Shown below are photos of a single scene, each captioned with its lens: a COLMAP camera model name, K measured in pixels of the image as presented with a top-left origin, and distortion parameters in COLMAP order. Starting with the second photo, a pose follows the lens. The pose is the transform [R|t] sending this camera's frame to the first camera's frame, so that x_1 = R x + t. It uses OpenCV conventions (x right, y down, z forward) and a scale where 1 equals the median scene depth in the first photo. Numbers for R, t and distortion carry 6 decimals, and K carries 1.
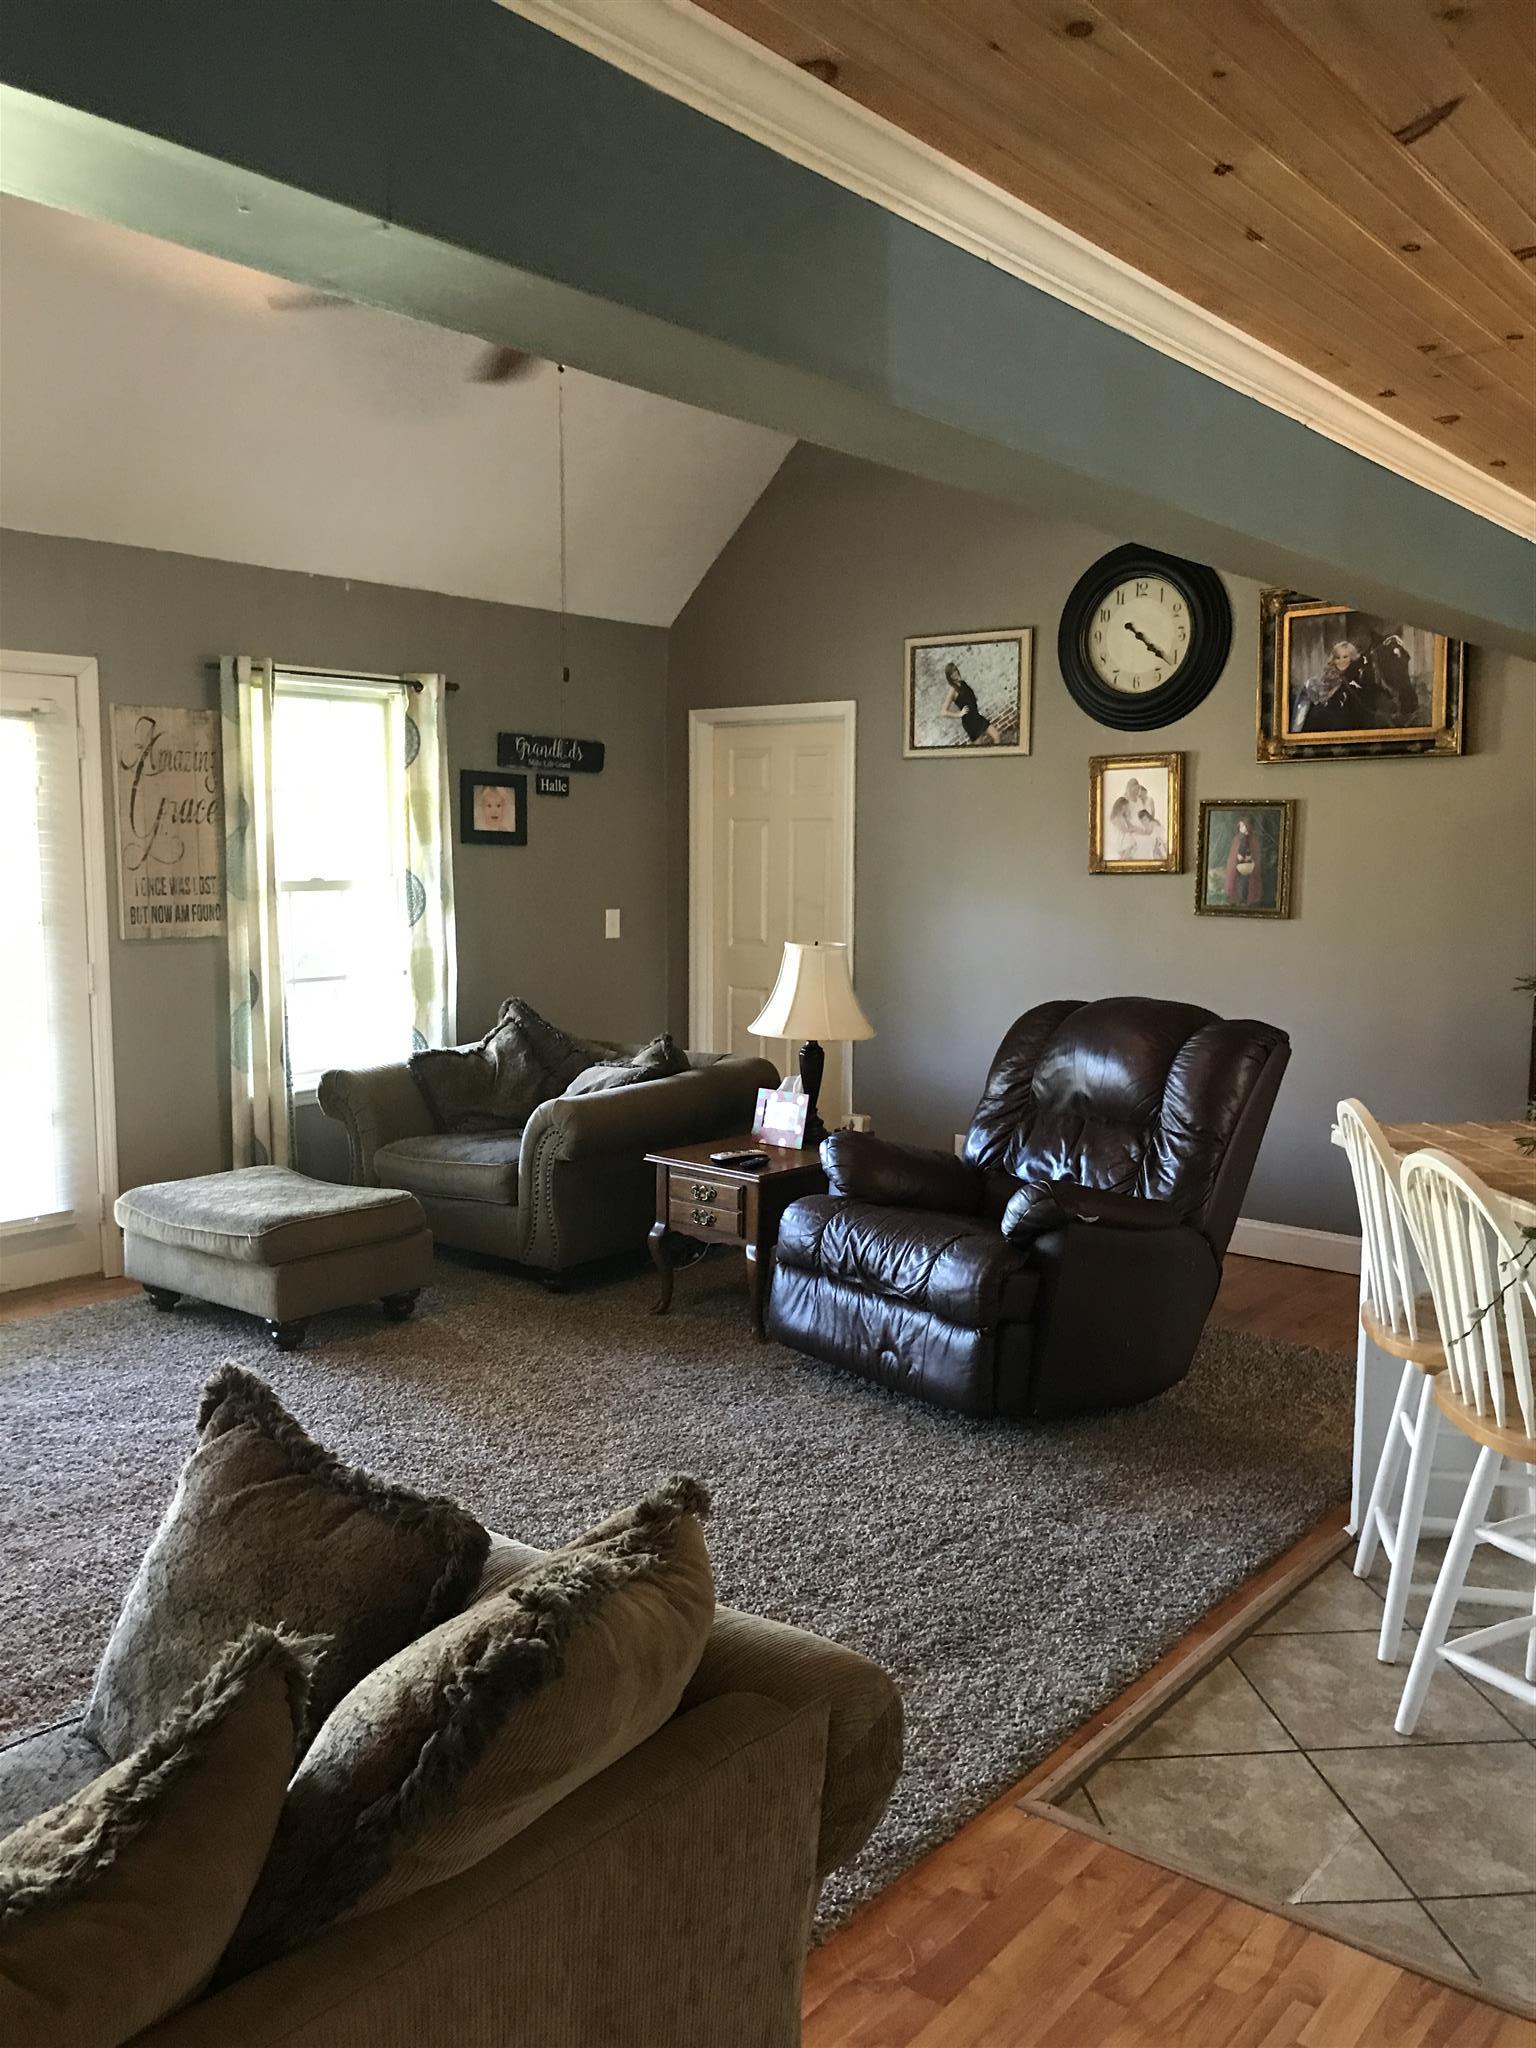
lens RADIAL K [[1651.8, 0, 766.4], [0, 1651.8, 1024.5], [0, 0, 1]] dist [0.039099, -0.036923]
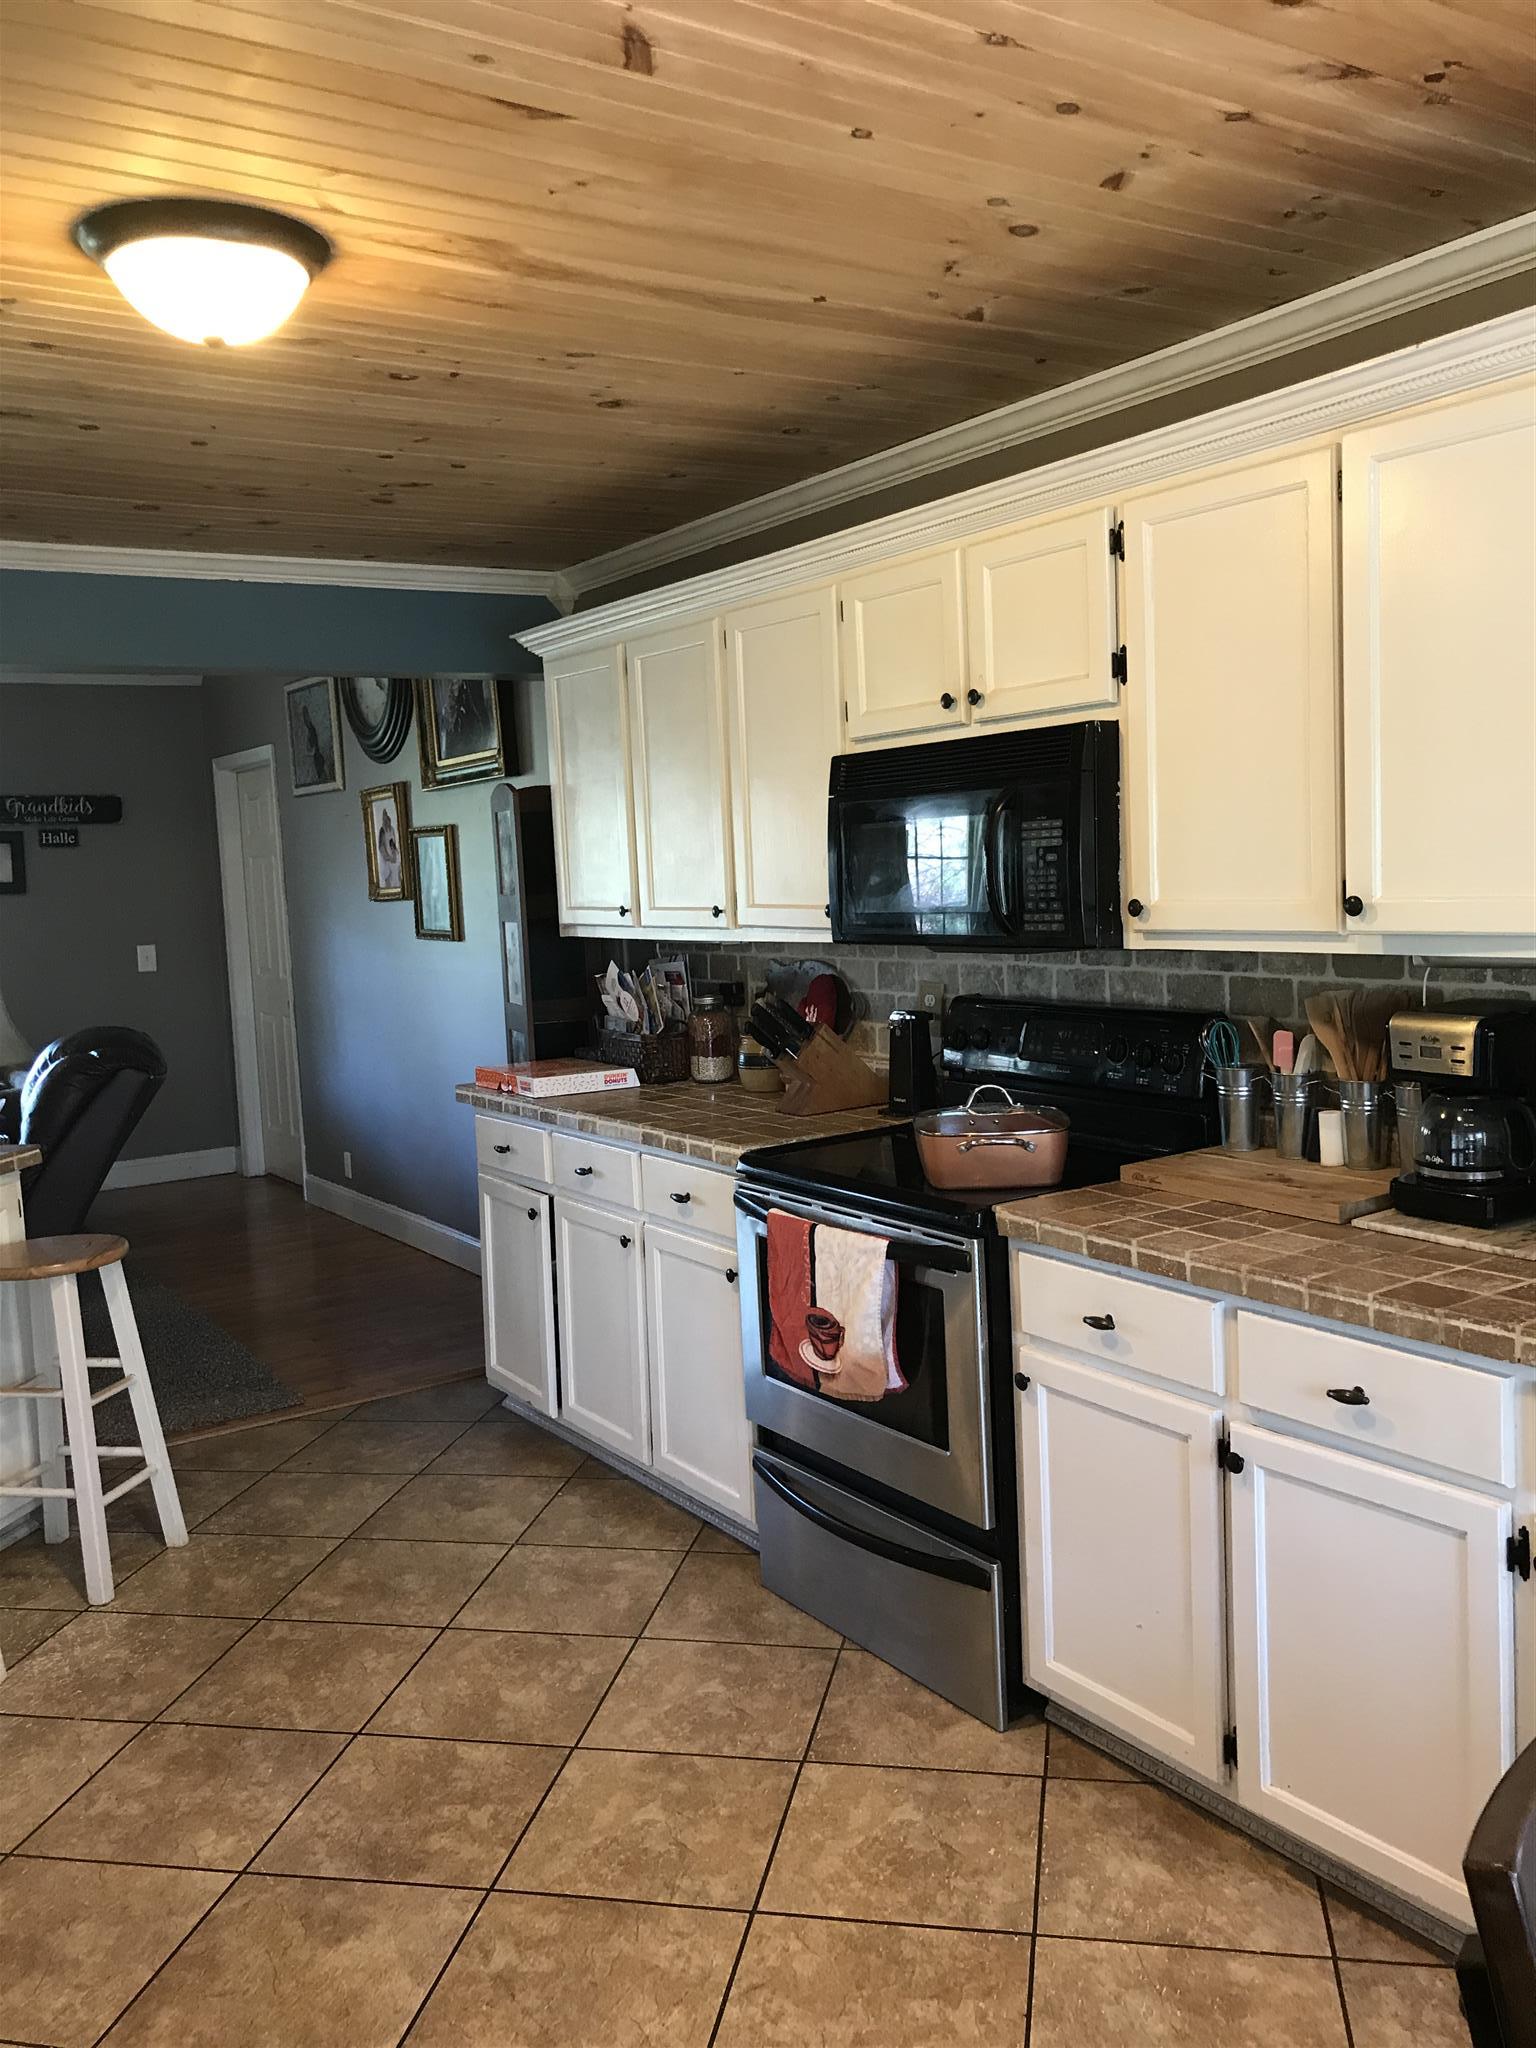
lens RADIAL K [[1651.8, 0, 766.2], [0, 1651.8, 1025.8], [0, 0, 1]] dist [0.039099, -0.036923]
pose [[0.954343, -0.022023, -0.297899, 0.669115], [0.022619, 0.999743, -0.001445, -0.005198], [0.297855, -0.005359, 0.954596, 0.069050]]
